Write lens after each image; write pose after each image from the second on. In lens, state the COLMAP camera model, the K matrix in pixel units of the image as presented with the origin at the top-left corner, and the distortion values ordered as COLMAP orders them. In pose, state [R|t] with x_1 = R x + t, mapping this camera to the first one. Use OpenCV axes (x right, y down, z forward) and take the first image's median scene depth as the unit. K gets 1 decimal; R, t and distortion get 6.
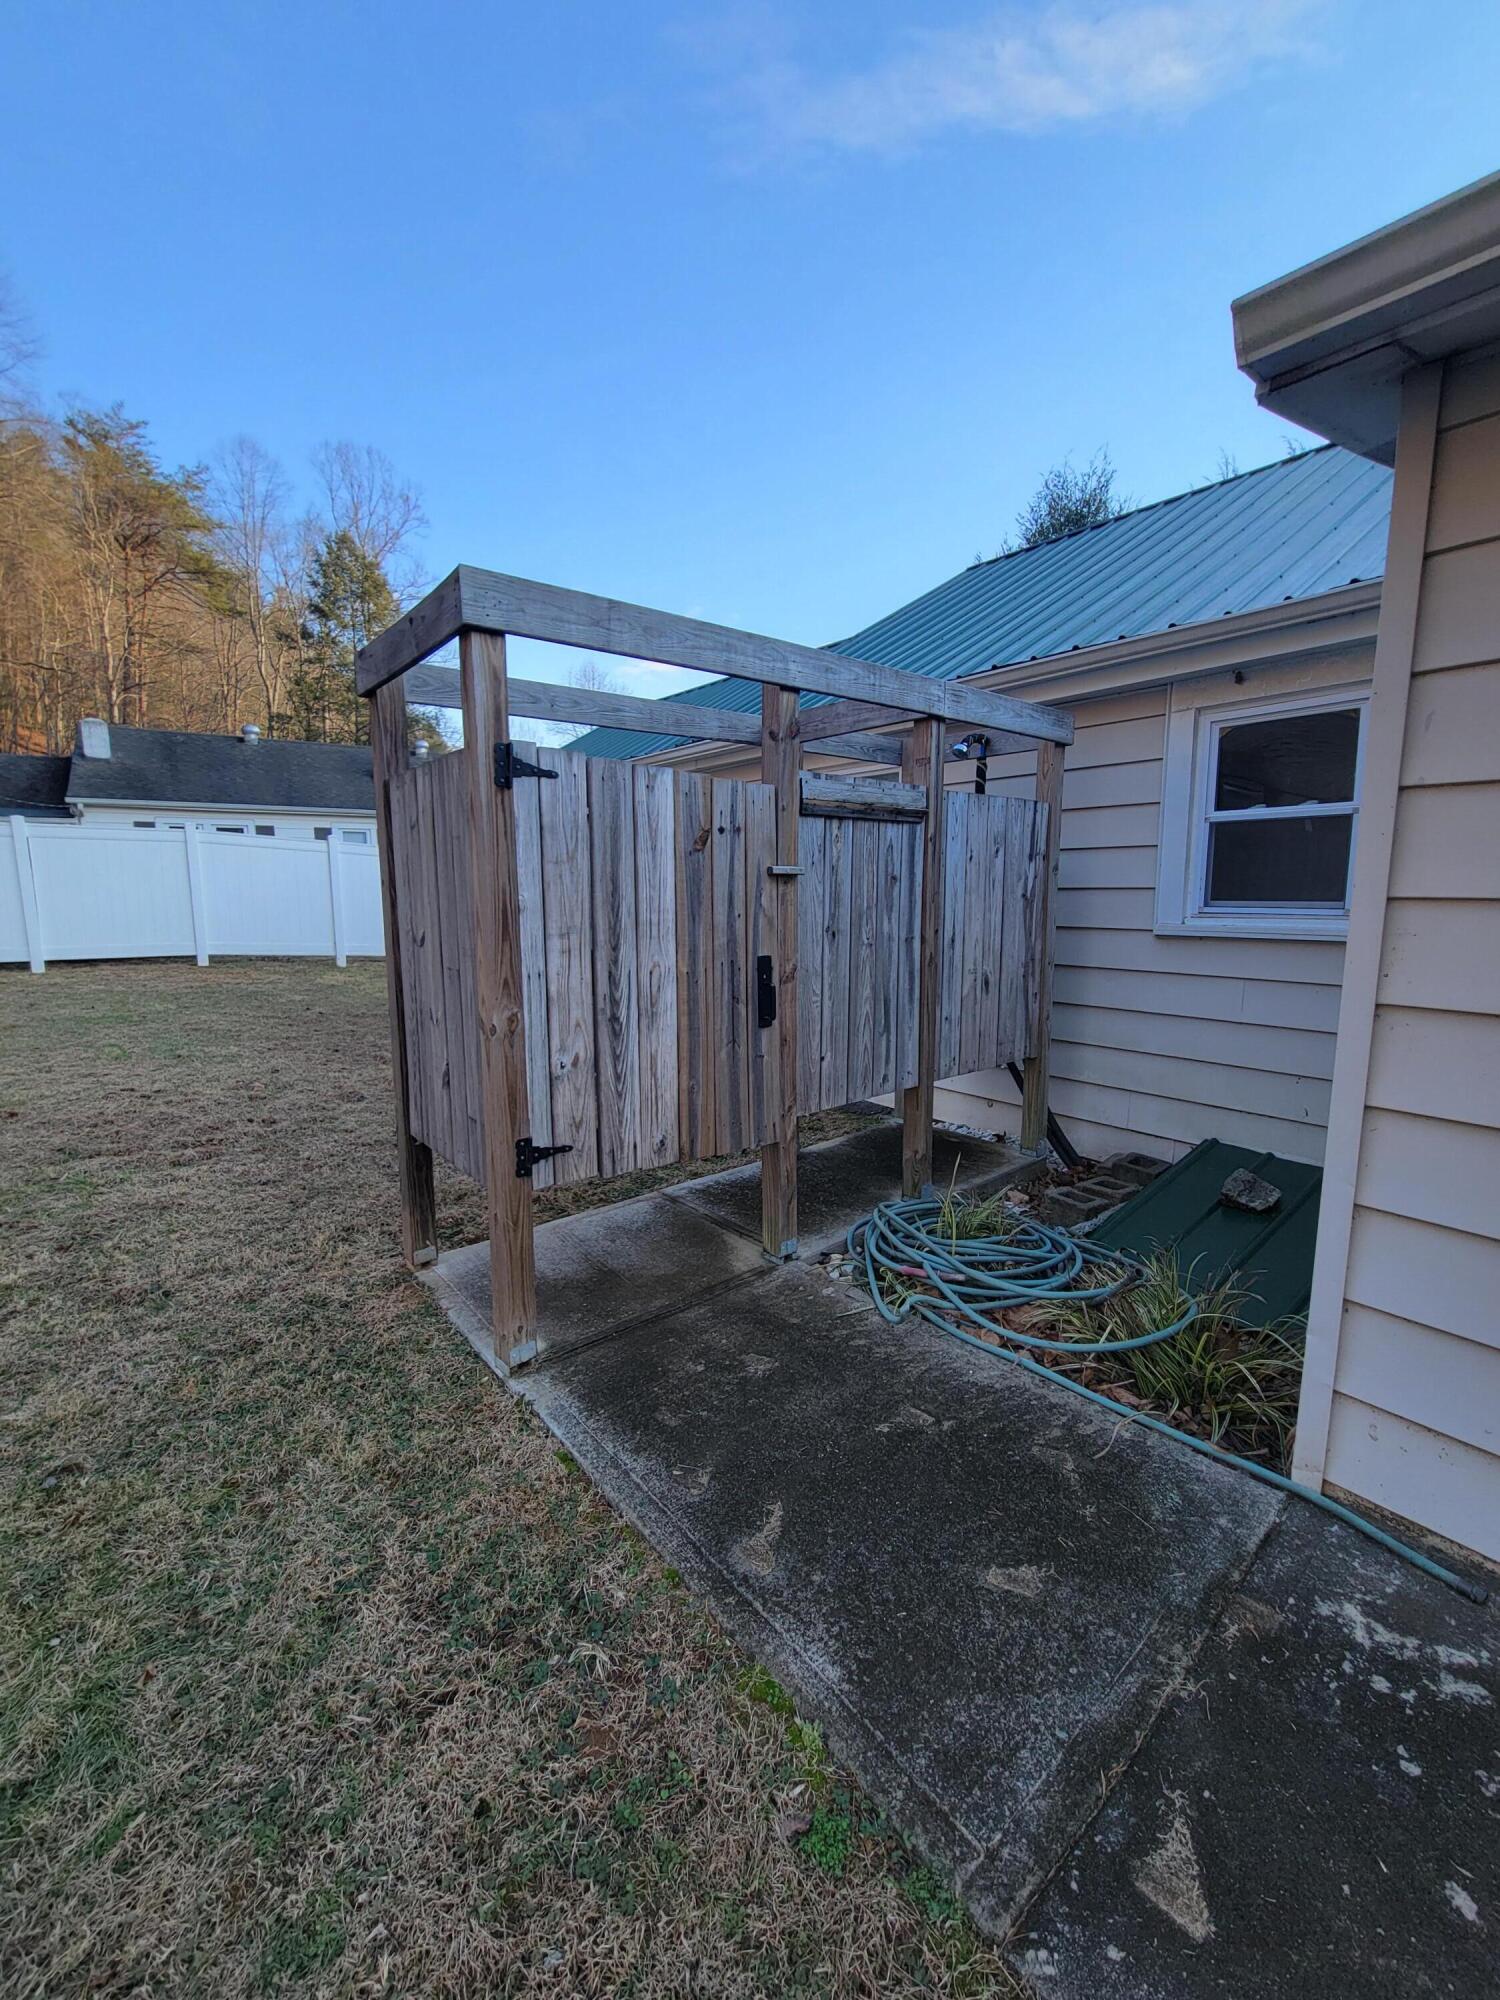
lens RADIAL K [[812.7, 0, 750.0], [0, 812.7, 1000.0], [0, 0, 1]] dist [-0.006771, 0.001988]
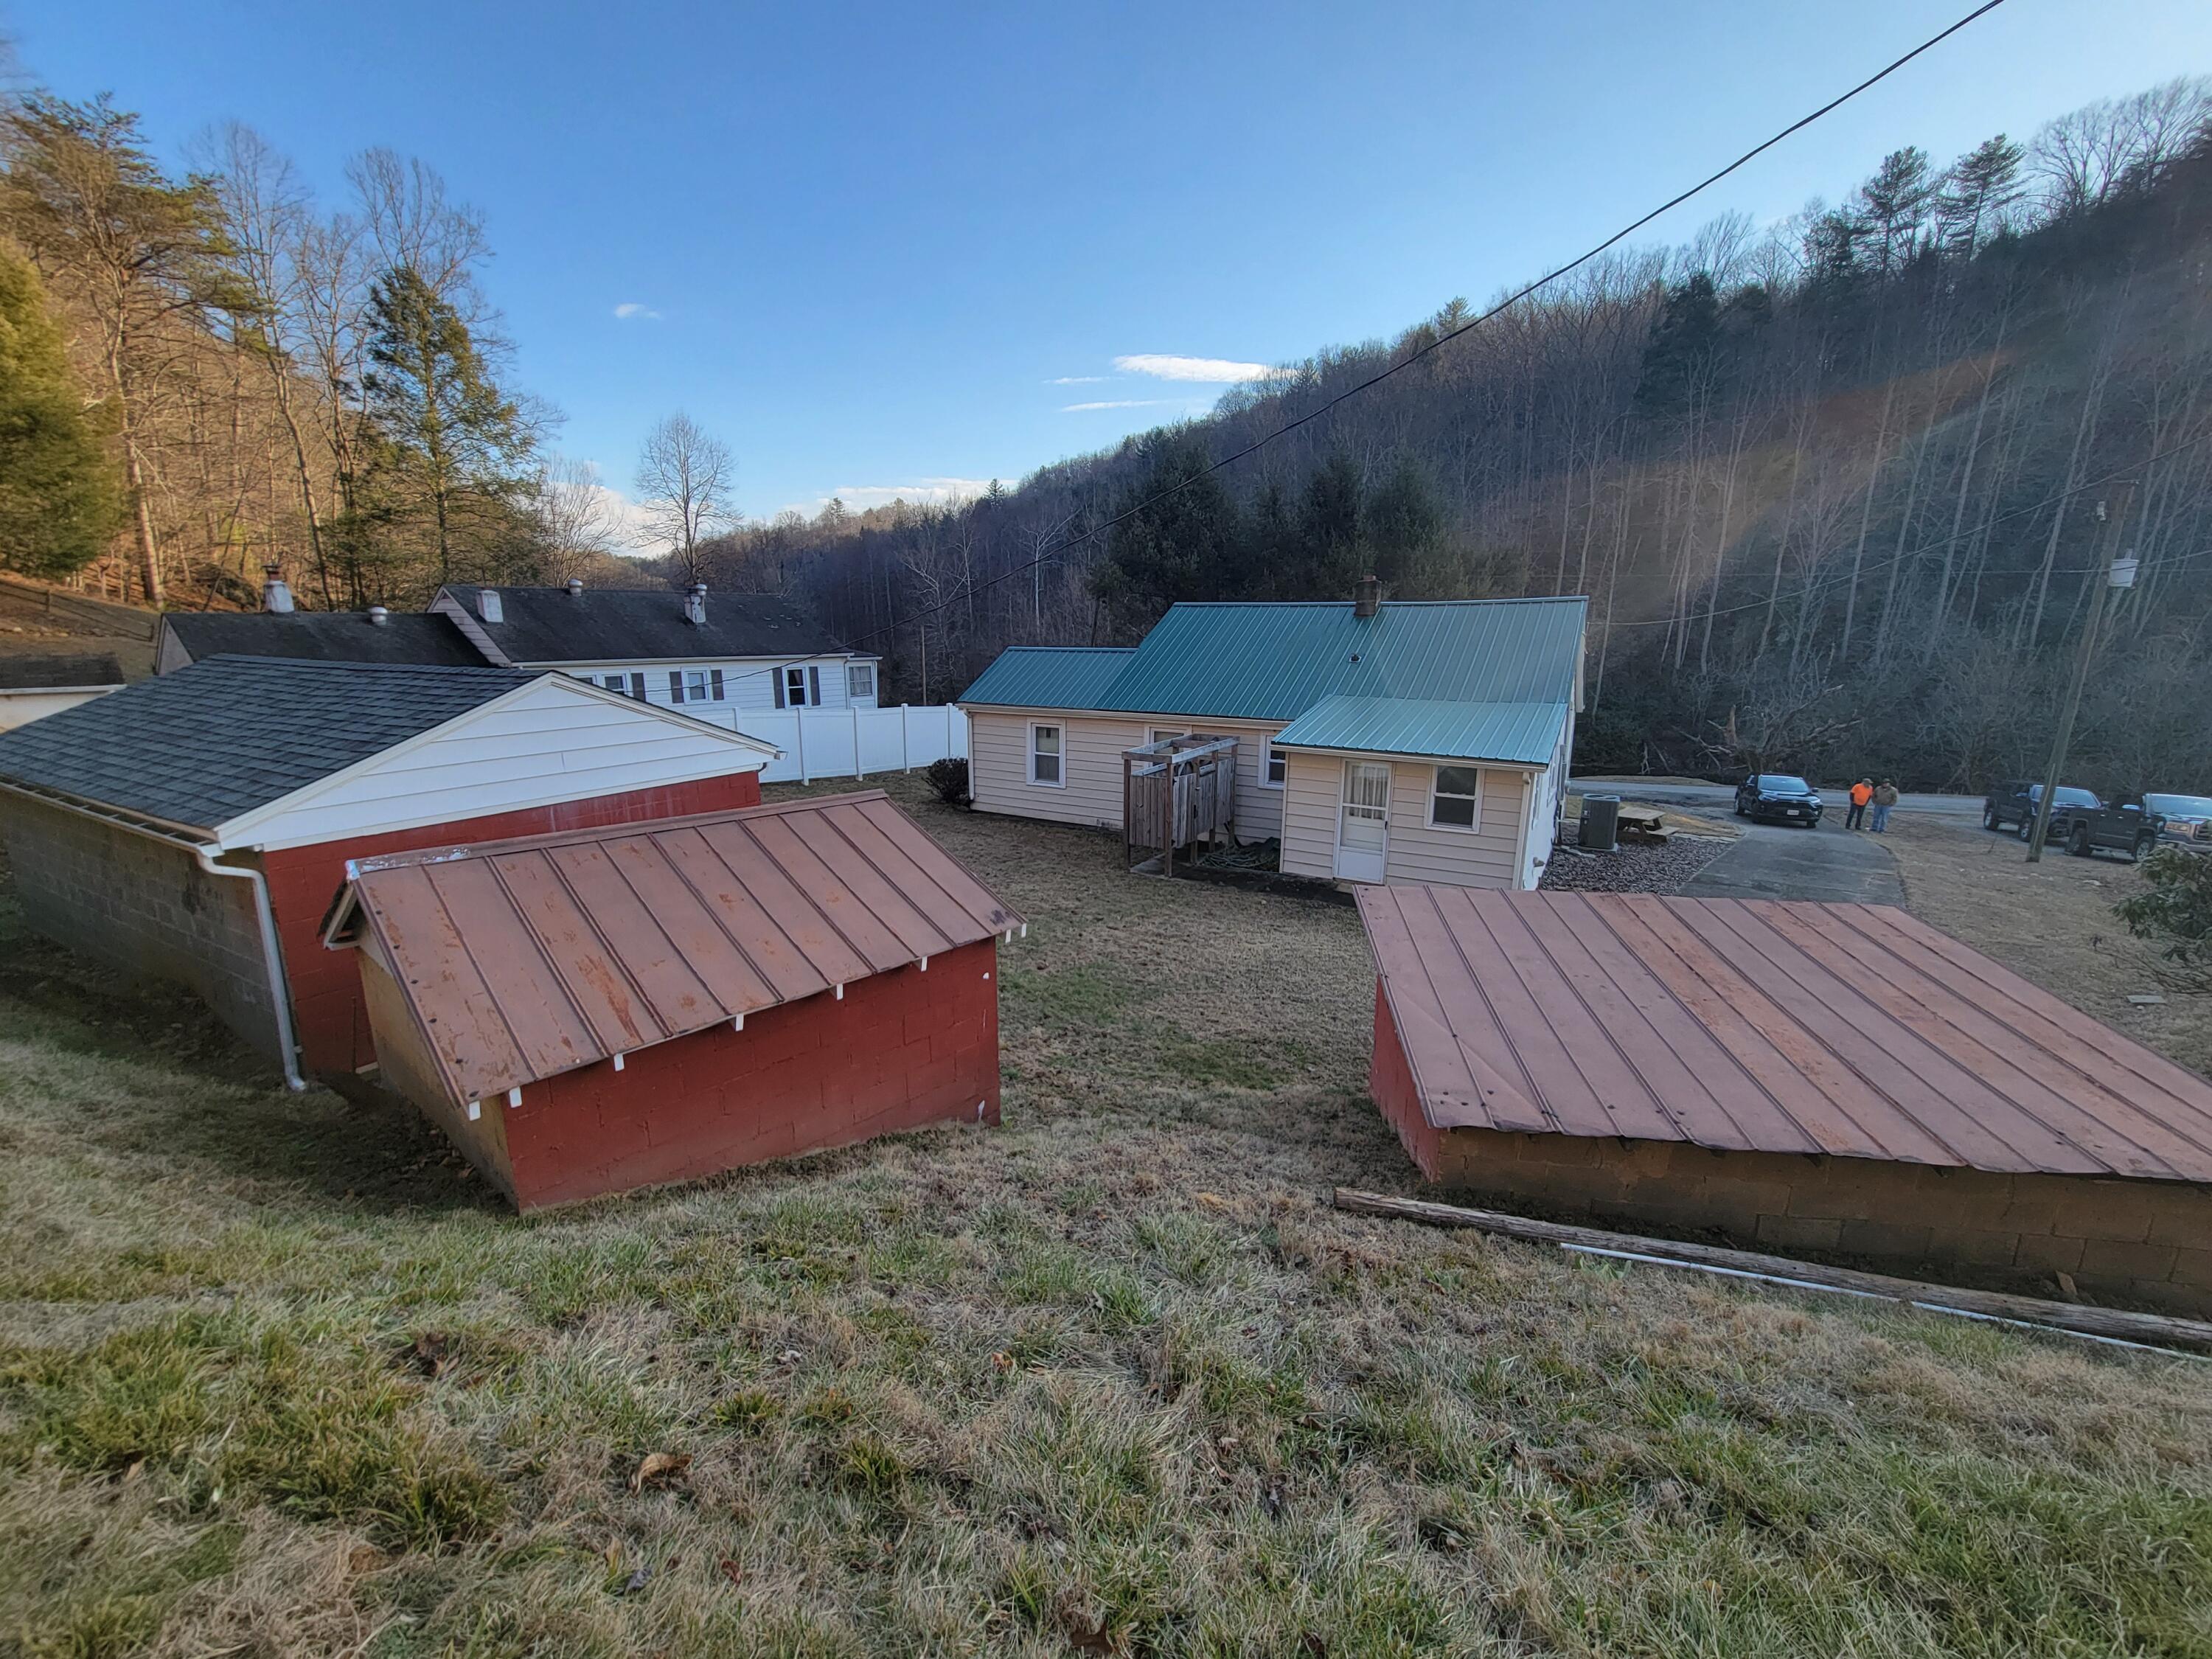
lens RADIAL K [[898.9, 0, 1106.0], [0, 898.9, 829.5], [0, 0, 1]] dist [-0.006771, 0.001988]
pose [[0.946238, -0.065019, 0.316870, -0.143212], [0.037268, 0.994980, 0.092872, -0.027636], [-0.321318, -0.076070, 0.943911, -0.260060]]
